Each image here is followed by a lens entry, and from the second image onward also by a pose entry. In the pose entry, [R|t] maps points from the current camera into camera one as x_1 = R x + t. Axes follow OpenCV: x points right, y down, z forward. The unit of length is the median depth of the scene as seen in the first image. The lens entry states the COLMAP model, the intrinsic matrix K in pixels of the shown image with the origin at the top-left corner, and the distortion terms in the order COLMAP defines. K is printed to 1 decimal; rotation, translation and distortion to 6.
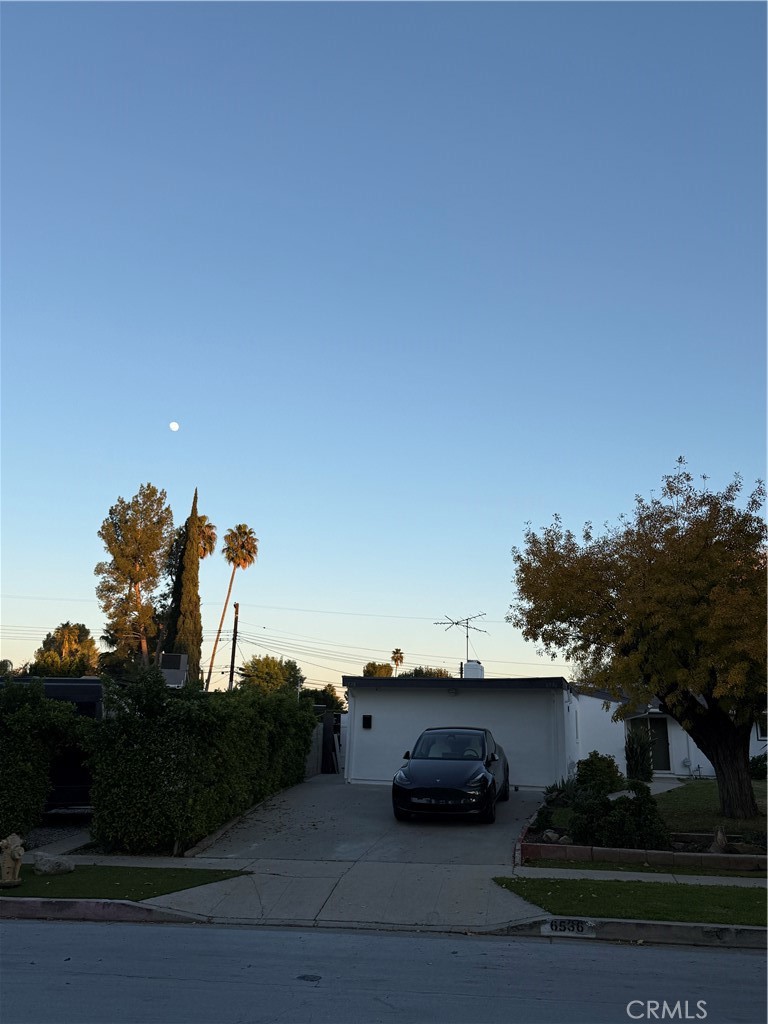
lens RADIAL K [[868.4, 0, 384.1], [0, 868.4, 512.0], [0, 0, 1]] dist [0.079476, 0.001731]
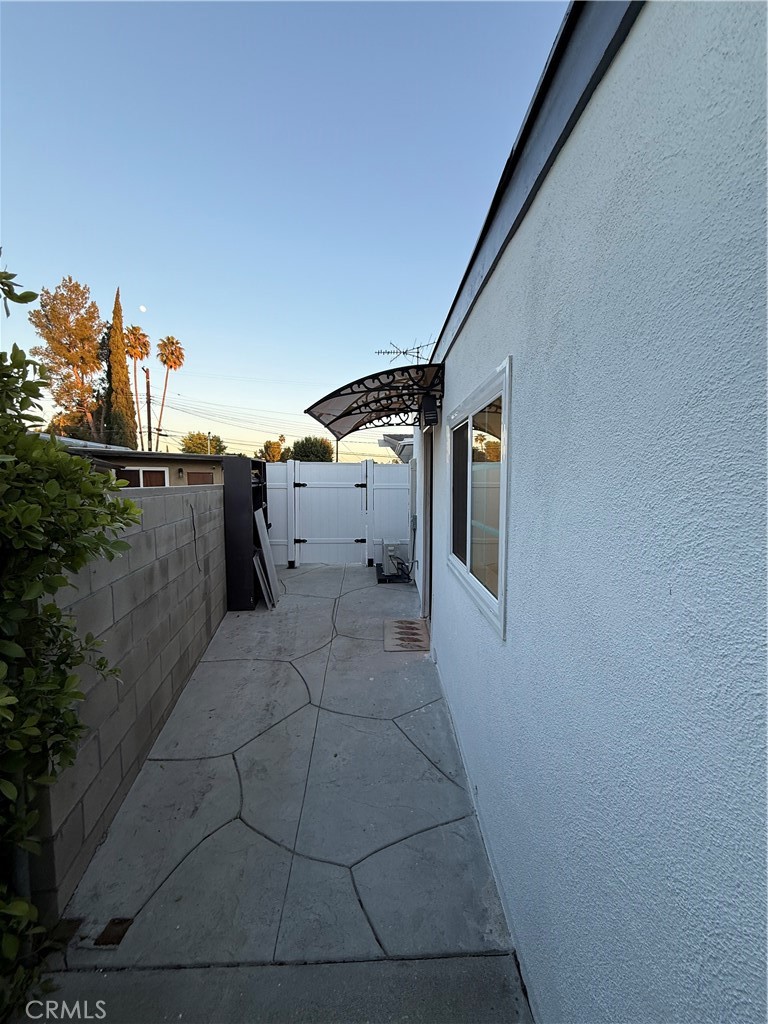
lens RADIAL K [[410.4, 0, 384.0], [0, 410.4, 509.1], [0, 0, 1]] dist [0.002097, 0.000041]
pose [[0.965249, -0.034727, 0.259014, -0.016914], [-0.049547, 0.948836, 0.311857, 0.067107], [-0.256592, -0.313853, 0.914143, 0.282695]]
